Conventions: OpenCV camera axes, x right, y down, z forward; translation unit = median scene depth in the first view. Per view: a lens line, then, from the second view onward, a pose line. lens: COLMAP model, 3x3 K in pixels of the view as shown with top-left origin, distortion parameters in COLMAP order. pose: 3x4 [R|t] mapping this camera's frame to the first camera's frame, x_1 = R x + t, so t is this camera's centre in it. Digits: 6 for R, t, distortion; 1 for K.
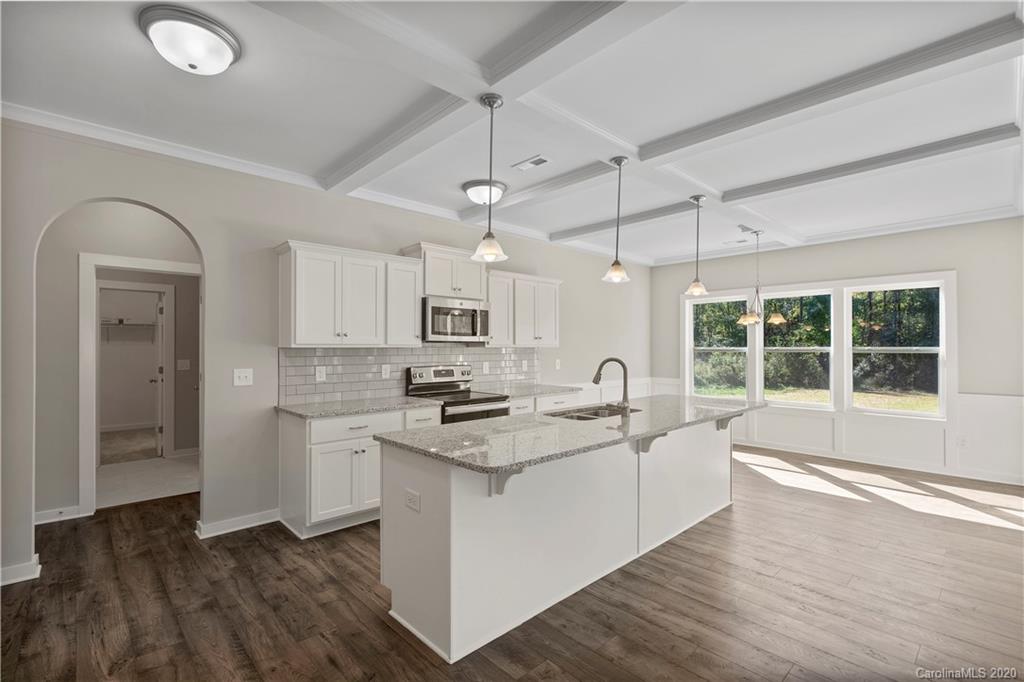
lens RADIAL K [[460.2, 0, 510.9], [0, 460.2, 343.8], [0, 0, 1]] dist [-0.000412, -0.000014]
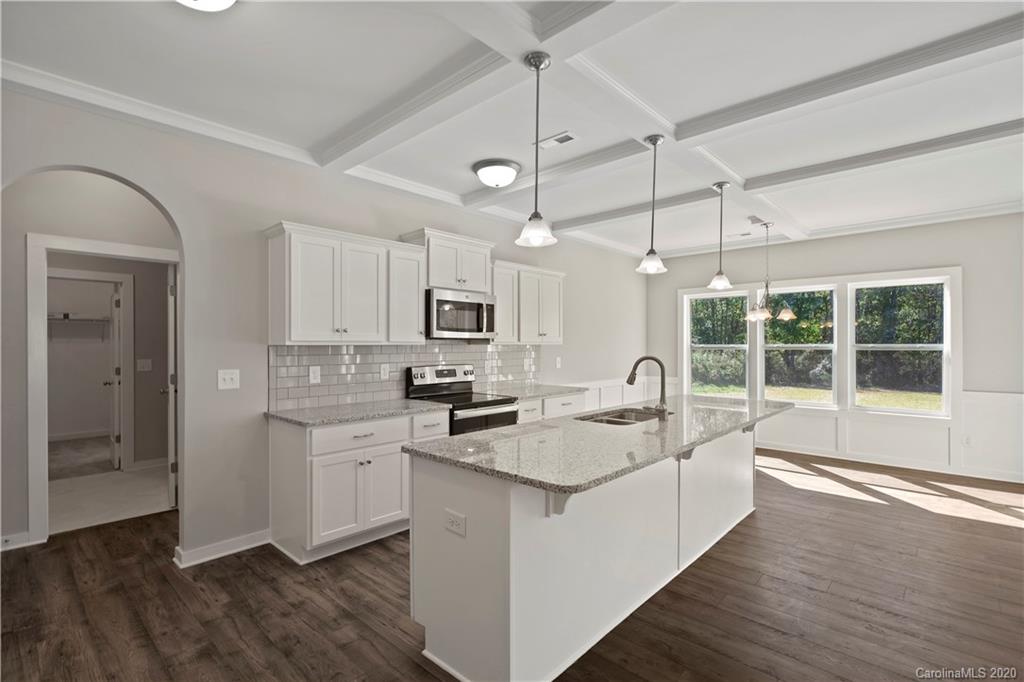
lens RADIAL K [[473.0, 0, 502.4], [0, 473.0, 344.1], [0, 0, 1]] dist [-0.000054, -0.000082]
pose [[0.998199, -0.001003, 0.059979, -0.113306], [0.000683, 0.999985, 0.005356, 0.001778], [-0.059984, -0.005306, 0.998185, 0.075344]]
